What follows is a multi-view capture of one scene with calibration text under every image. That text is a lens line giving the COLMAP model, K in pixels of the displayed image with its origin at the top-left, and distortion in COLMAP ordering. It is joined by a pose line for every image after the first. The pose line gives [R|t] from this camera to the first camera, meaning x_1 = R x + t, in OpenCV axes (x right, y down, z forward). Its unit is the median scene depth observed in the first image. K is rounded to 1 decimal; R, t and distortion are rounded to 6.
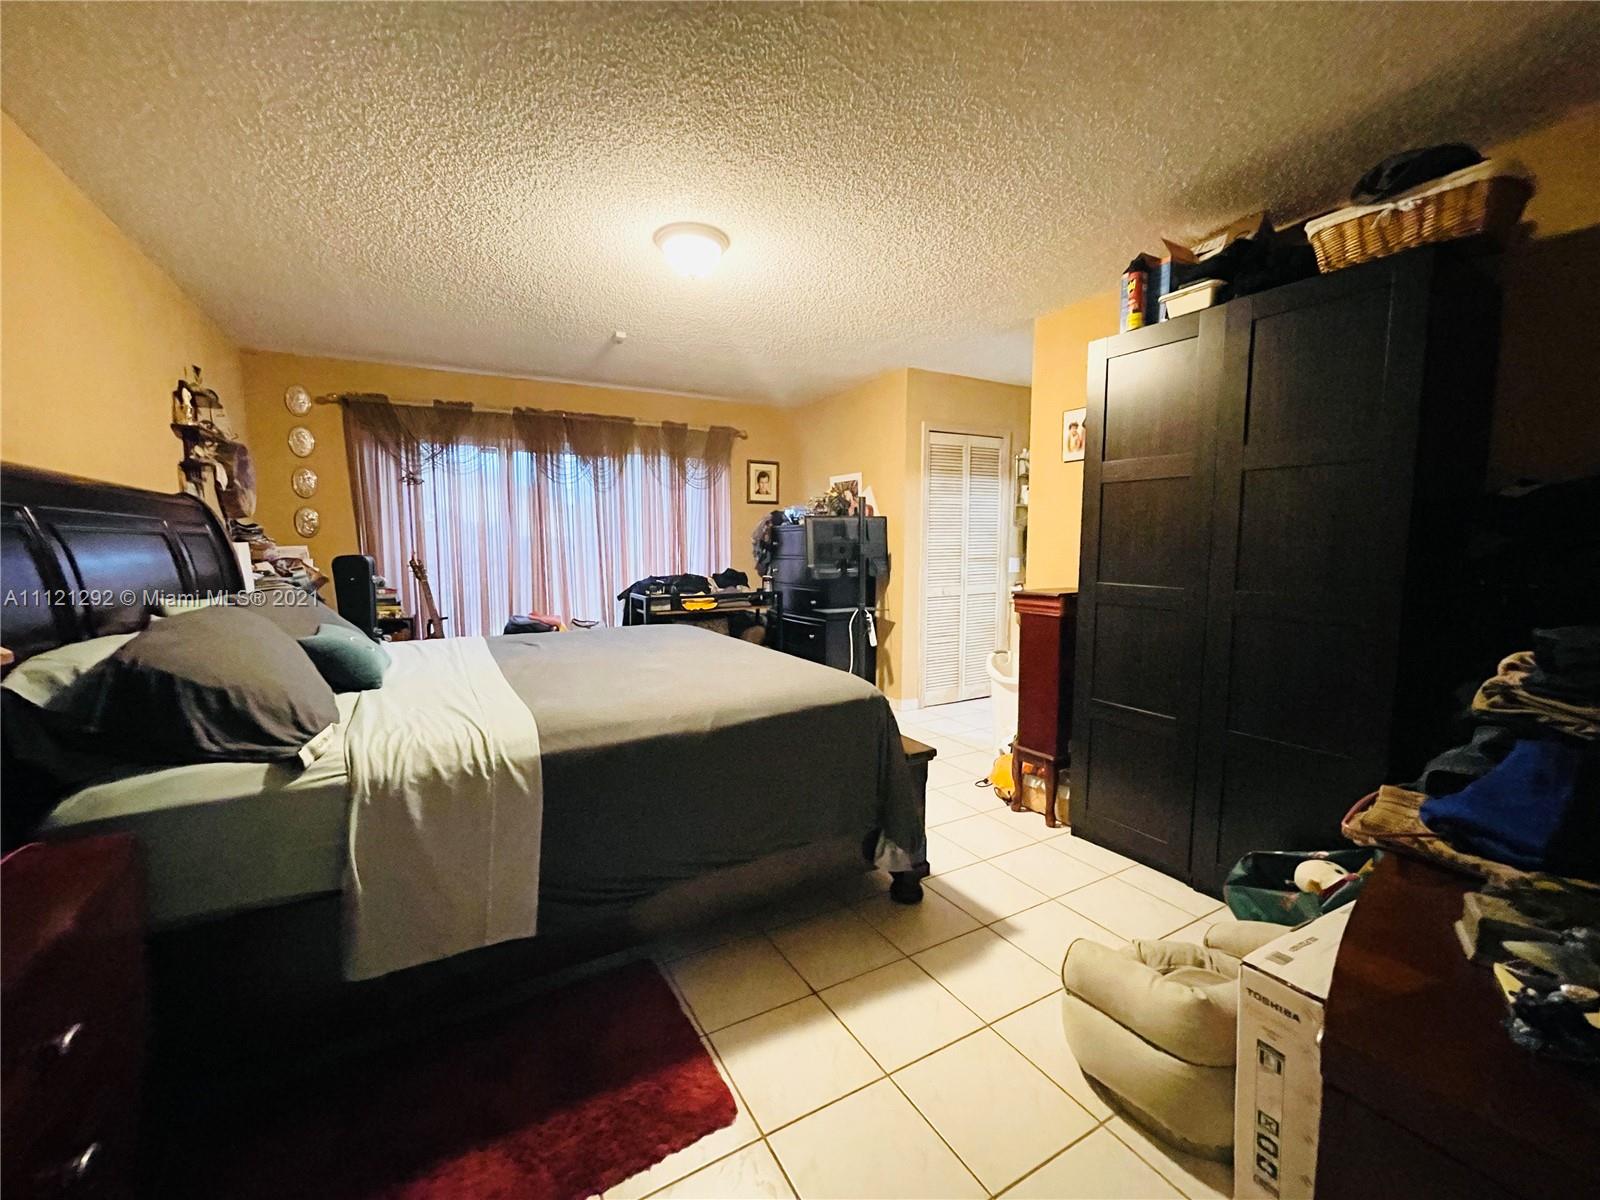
lens RADIAL K [[647.7, 0, 796.6], [0, 647.7, 598.8], [0, 0, 1]] dist [-0.001198, 0.000833]
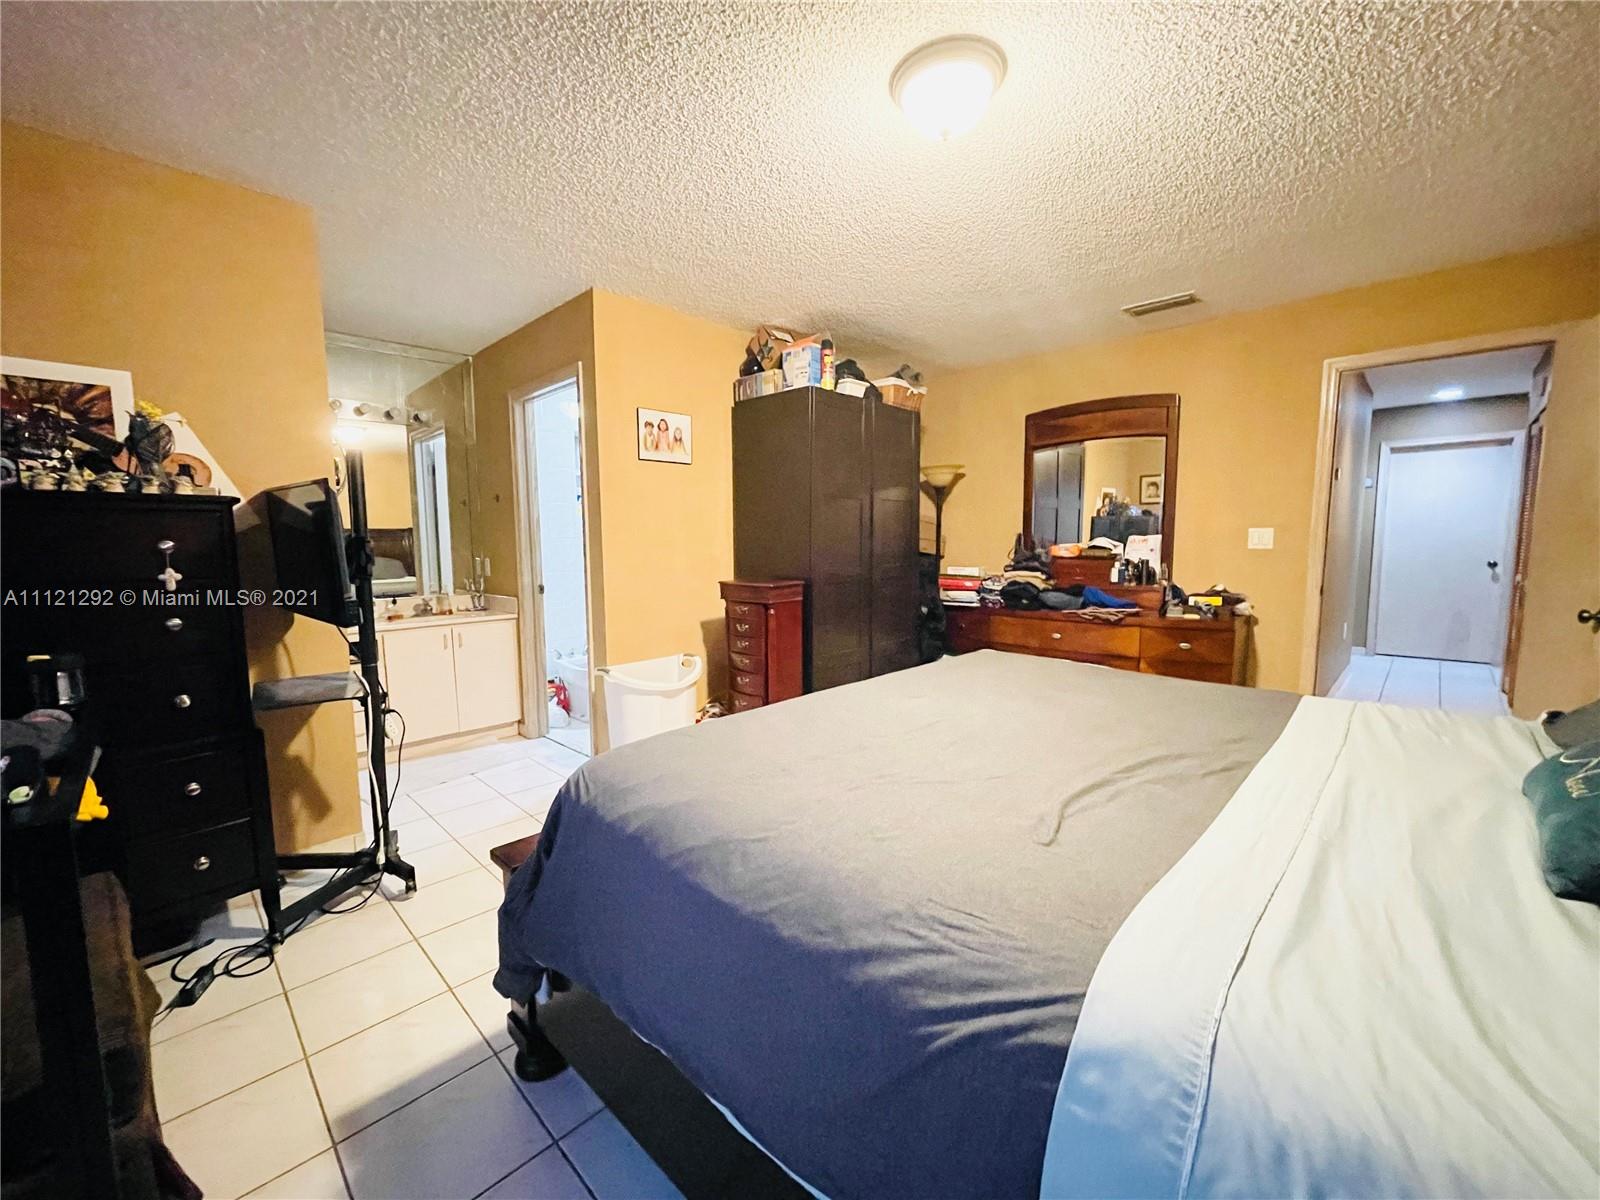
lens RADIAL K [[647.7, 0, 800.8], [0, 647.7, 607.0], [0, 0, 1]] dist [-0.001198, 0.000833]
pose [[-0.268717, -0.083702, 0.959575, -0.617203], [0.096313, 0.988890, 0.113230, -0.079771], [-0.958392, 0.122846, -0.257670, 1.064312]]
